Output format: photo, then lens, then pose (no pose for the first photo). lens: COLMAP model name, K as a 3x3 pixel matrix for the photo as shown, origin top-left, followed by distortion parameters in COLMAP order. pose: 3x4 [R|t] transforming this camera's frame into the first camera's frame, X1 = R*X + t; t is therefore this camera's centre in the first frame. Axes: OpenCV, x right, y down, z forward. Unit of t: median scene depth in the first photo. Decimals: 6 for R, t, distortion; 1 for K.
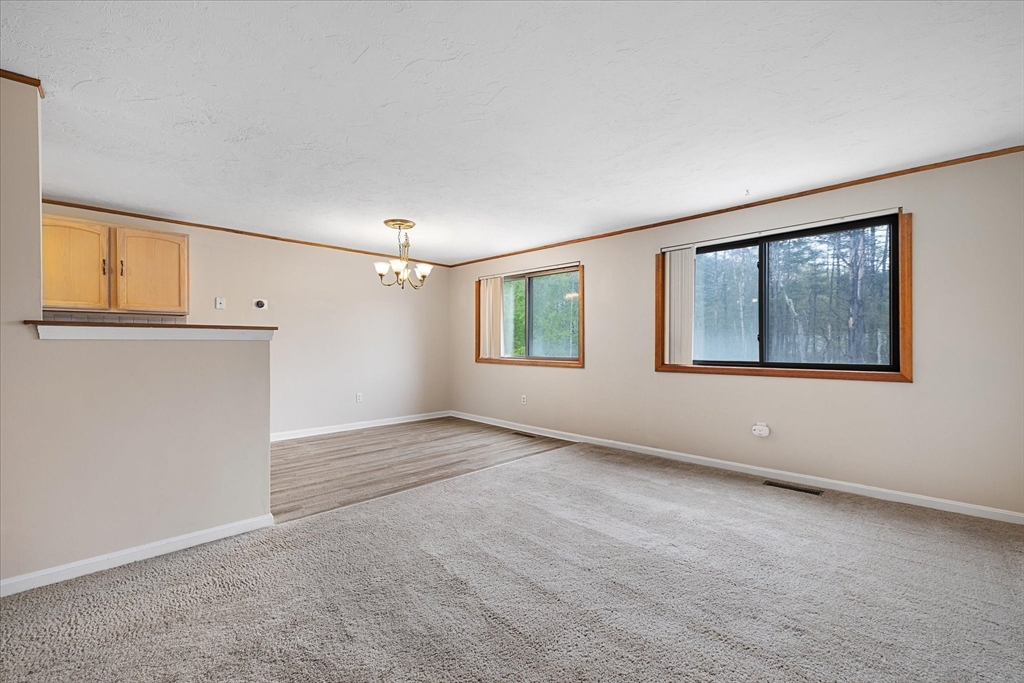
lens RADIAL K [[433.8, 0, 514.7], [0, 433.8, 352.7], [0, 0, 1]] dist [0.000821, 0.000168]
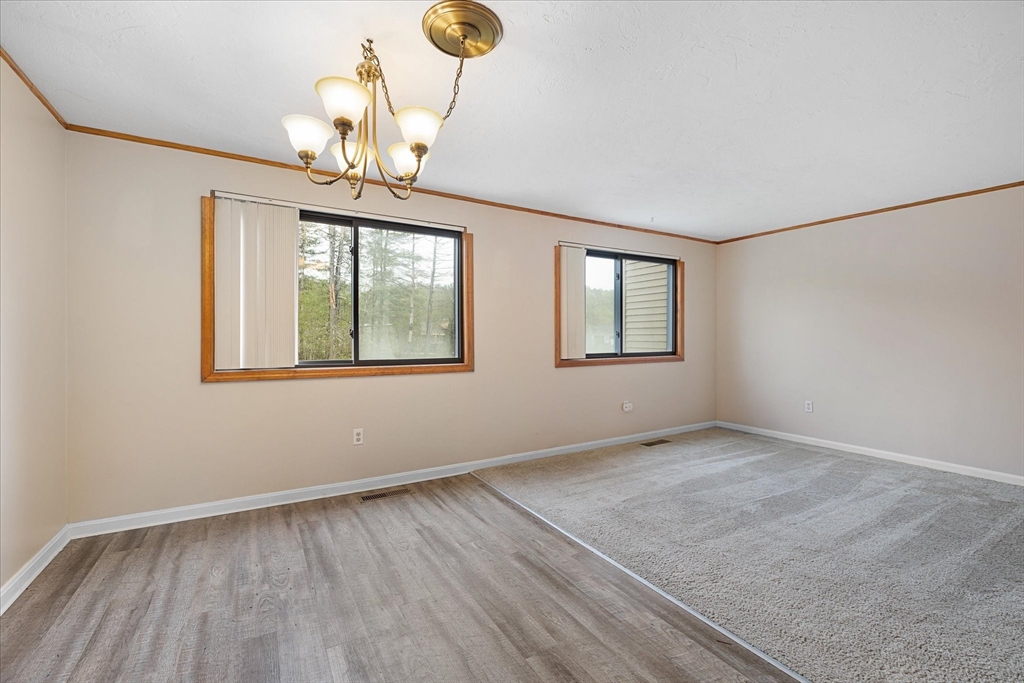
lens RADIAL K [[429.5, 0, 512.0], [0, 429.5, 341.5], [0, 0, 1]] dist [-0.000773, -0.000121]
pose [[0.253203, -0.011515, 0.967345, -0.662846], [0.018814, 0.999799, 0.006977, -0.024074], [-0.967230, 0.016433, 0.253368, 0.911848]]
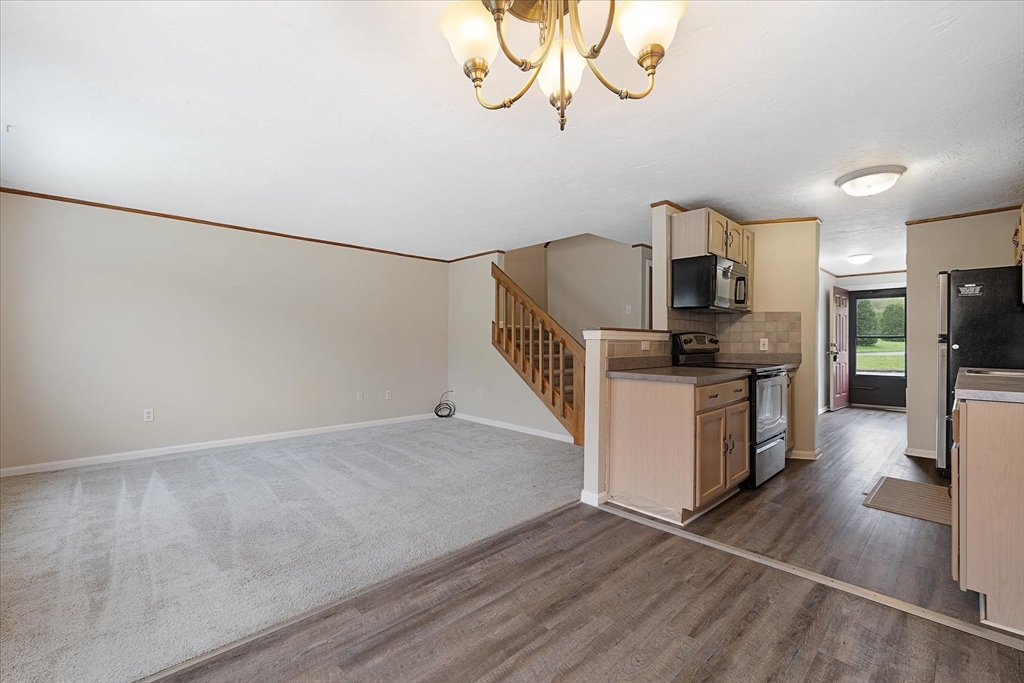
lens RADIAL K [[429.5, 0, 512.0], [0, 429.5, 341.5], [0, 0, 1]] dist [-0.000773, -0.000121]
pose [[-0.999288, -0.006552, 0.037167, -0.273286], [-0.005820, 0.999788, 0.019770, -0.029373], [-0.037289, 0.019540, -0.999113, 1.415664]]
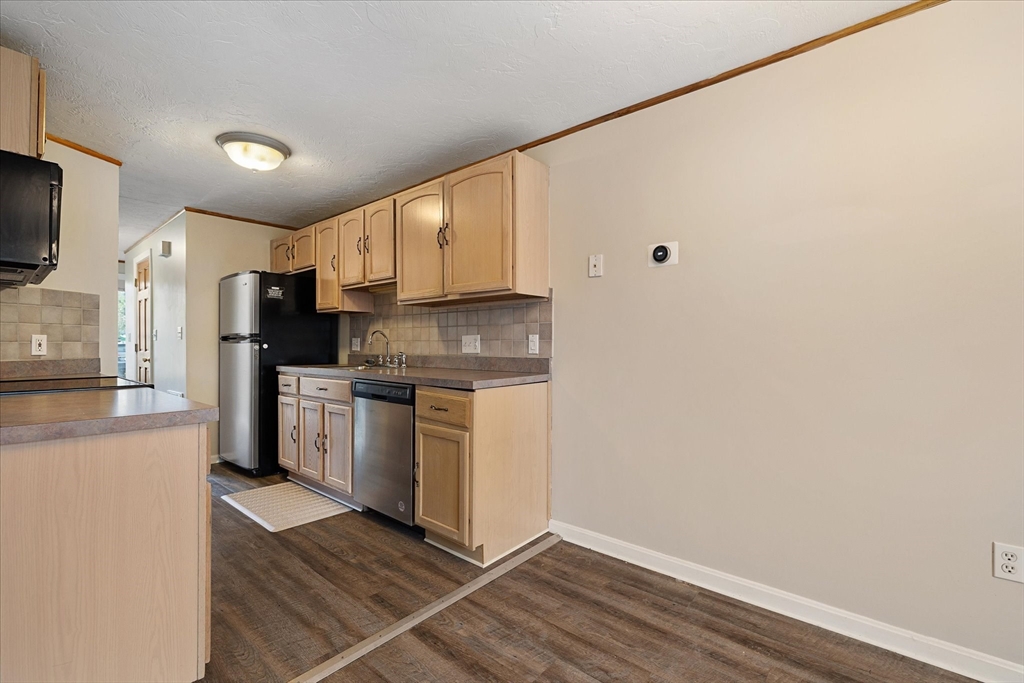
lens RADIAL K [[452.5, 0, 512.0], [0, 452.5, 341.5], [0, 0, 1]] dist [-0.002143, -0.000206]
pose [[0.067129, -0.010401, -0.997690, -0.167315], [-0.022354, 0.999679, -0.011926, -0.017252], [0.997494, 0.023103, 0.066875, 0.976286]]
